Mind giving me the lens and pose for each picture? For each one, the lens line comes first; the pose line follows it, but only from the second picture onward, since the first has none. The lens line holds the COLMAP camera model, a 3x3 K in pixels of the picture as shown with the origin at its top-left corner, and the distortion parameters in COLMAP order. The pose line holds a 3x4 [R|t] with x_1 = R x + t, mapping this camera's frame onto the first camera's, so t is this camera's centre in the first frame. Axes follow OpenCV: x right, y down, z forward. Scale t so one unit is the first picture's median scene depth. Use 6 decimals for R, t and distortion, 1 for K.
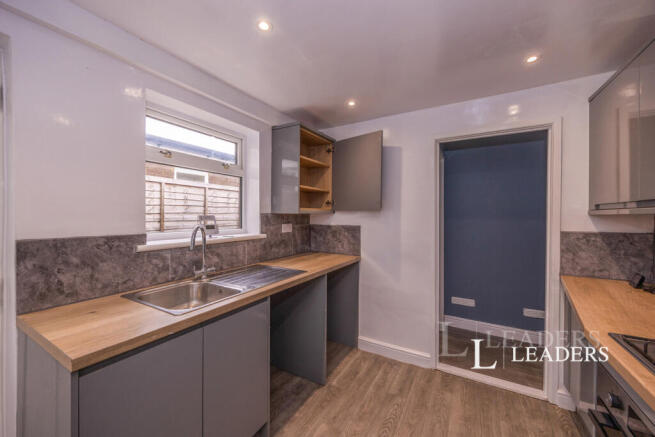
lens RADIAL K [[262.5, 0, 328.8], [0, 262.5, 219.4], [0, 0, 1]] dist [0.000516, 0.000016]
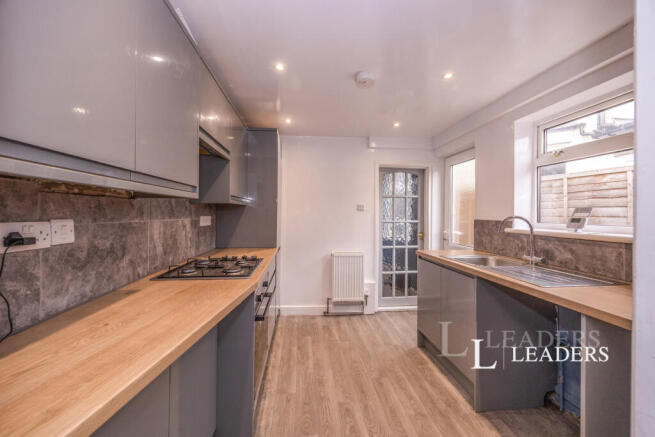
lens RADIAL K [[262.5, 0, 327.4], [0, 262.5, 214.3], [0, 0, 1]] dist [0.000516, 0.000016]
pose [[-0.823762, 0.014563, -0.566748, 0.914210], [0.008337, 0.999873, 0.013574, -0.007286], [0.566874, 0.006457, -0.823779, 1.562531]]
